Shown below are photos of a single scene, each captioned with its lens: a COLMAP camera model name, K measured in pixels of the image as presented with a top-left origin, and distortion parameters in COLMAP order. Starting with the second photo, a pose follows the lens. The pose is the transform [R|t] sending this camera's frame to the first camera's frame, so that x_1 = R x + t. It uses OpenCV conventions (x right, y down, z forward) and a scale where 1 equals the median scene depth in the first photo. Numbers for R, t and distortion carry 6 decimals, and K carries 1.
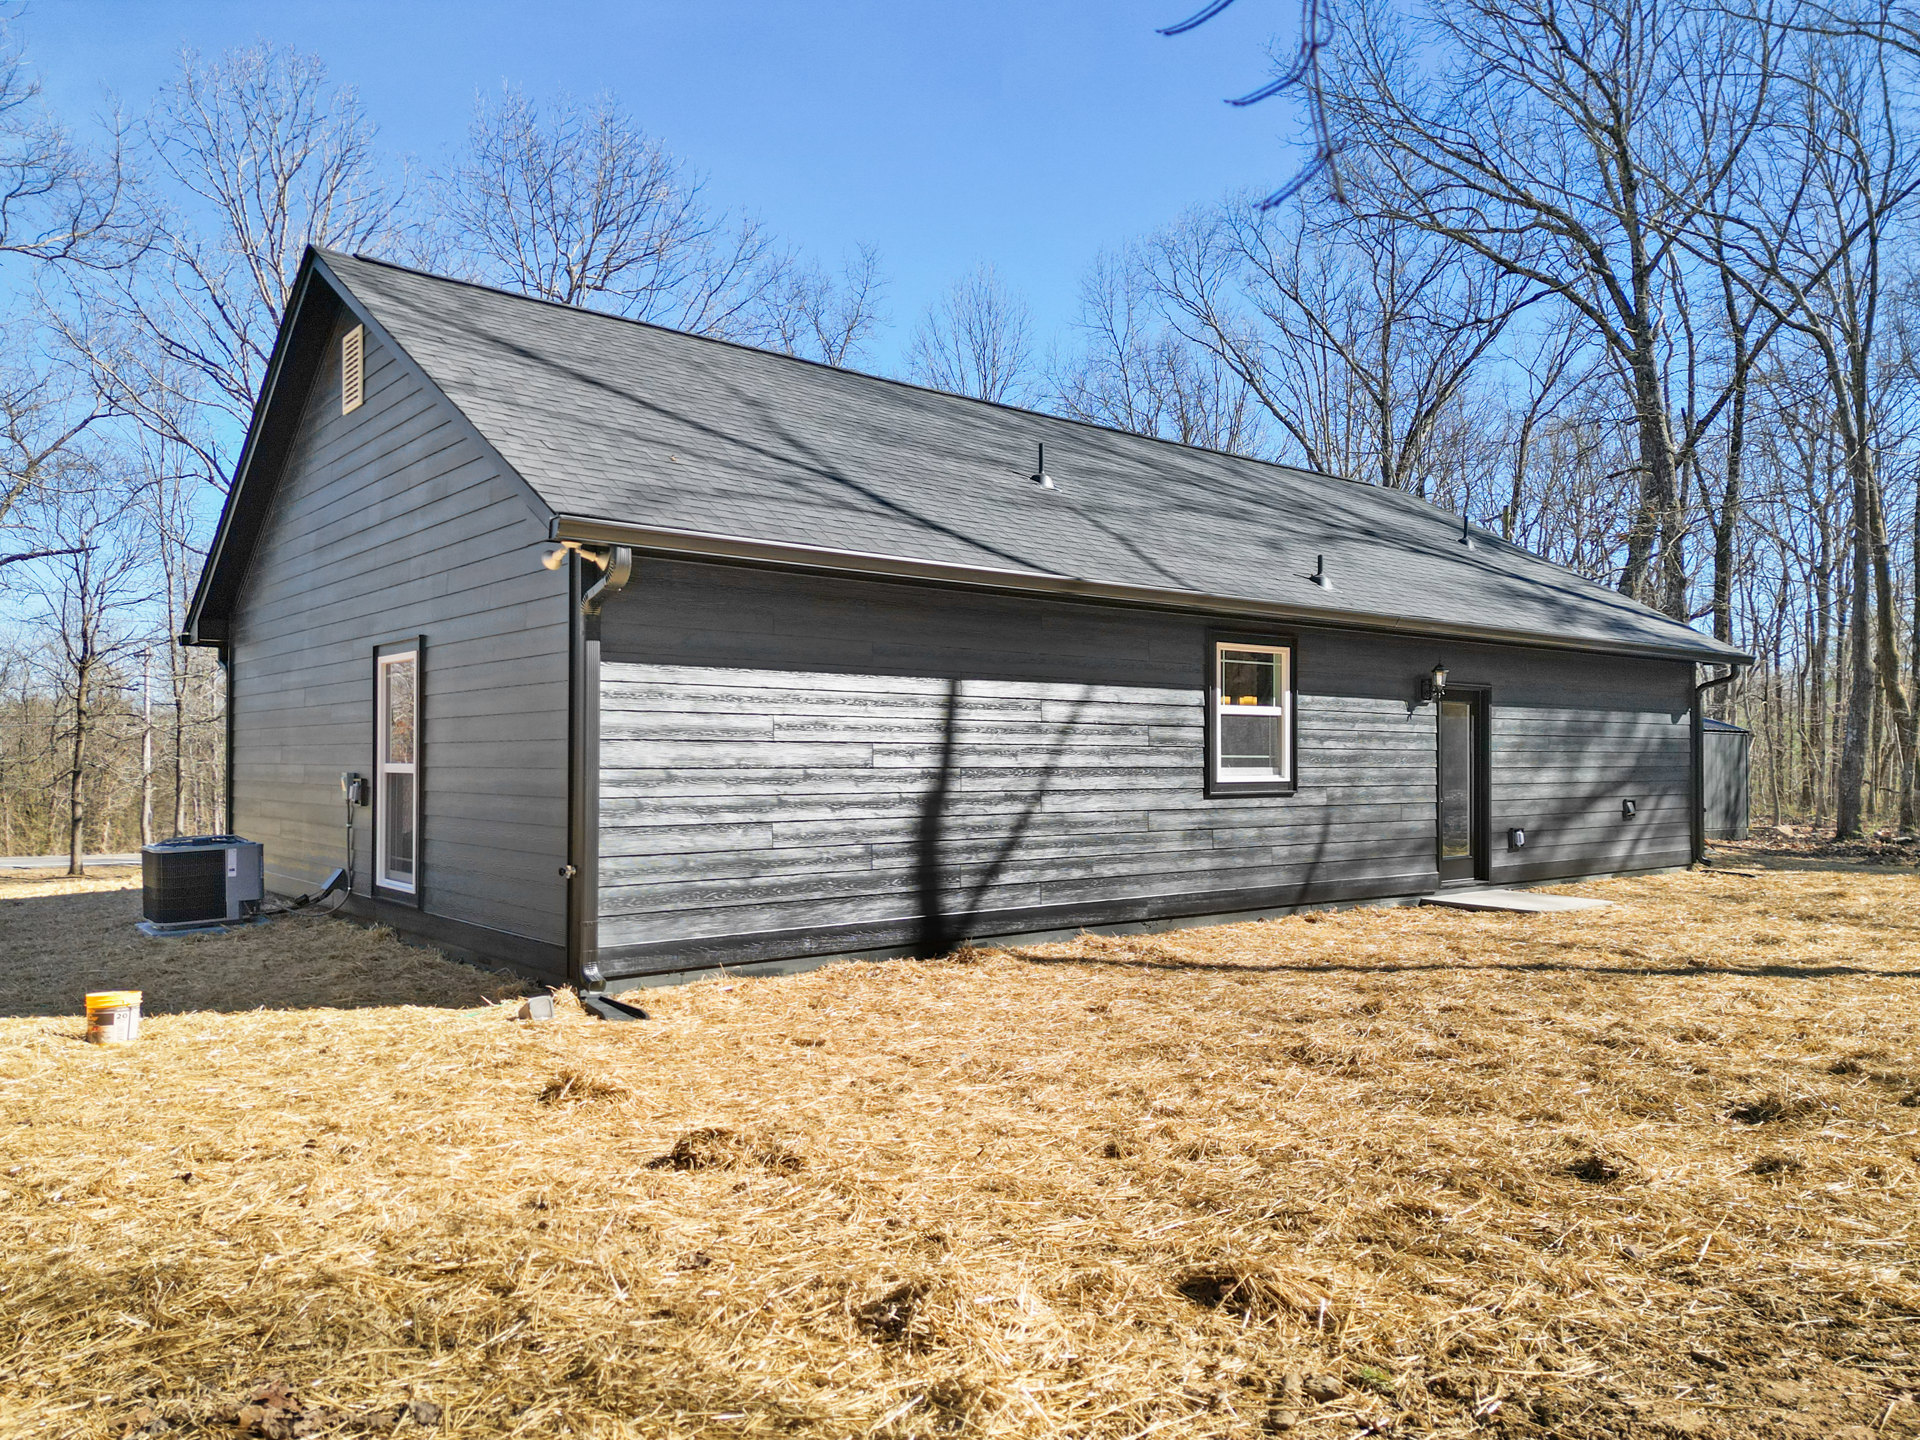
lens RADIAL K [[1361.0, 0, 957.2], [0, 1361.0, 748.8], [0, 0, 1]] dist [0.042404, -0.003041]
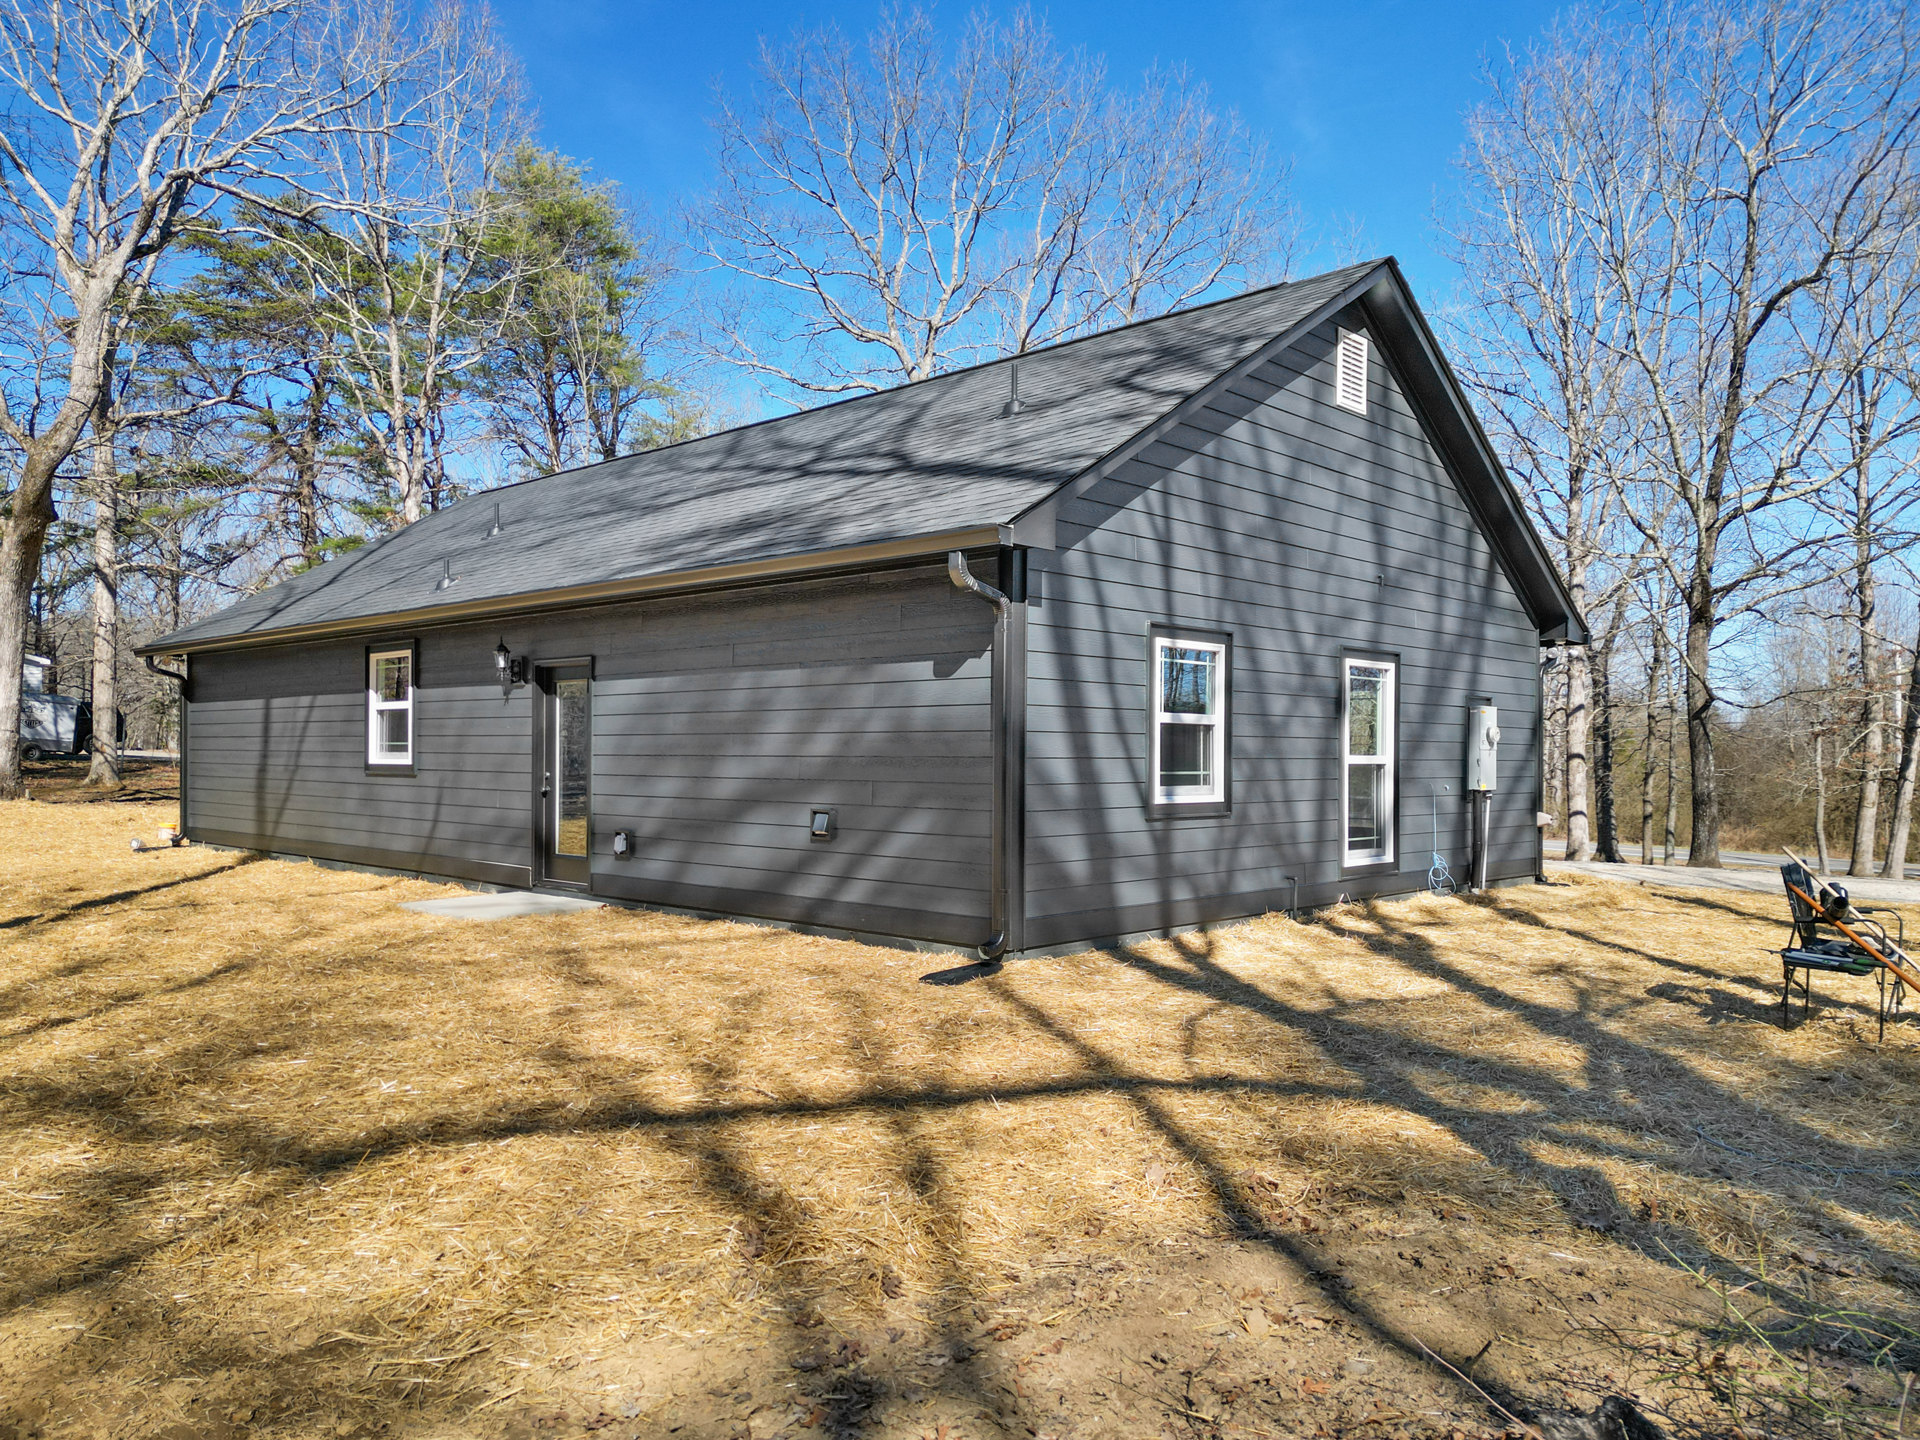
lens RADIAL K [[1361.0, 0, 957.2], [0, 1361.0, 748.8], [0, 0, 1]] dist [0.042404, -0.003041]
pose [[0.118874, -0.006833, -0.992886, 1.333679], [0.001005, 0.999977, -0.006761, 0.018094], [0.992909, -0.000195, 0.118878, 1.201057]]
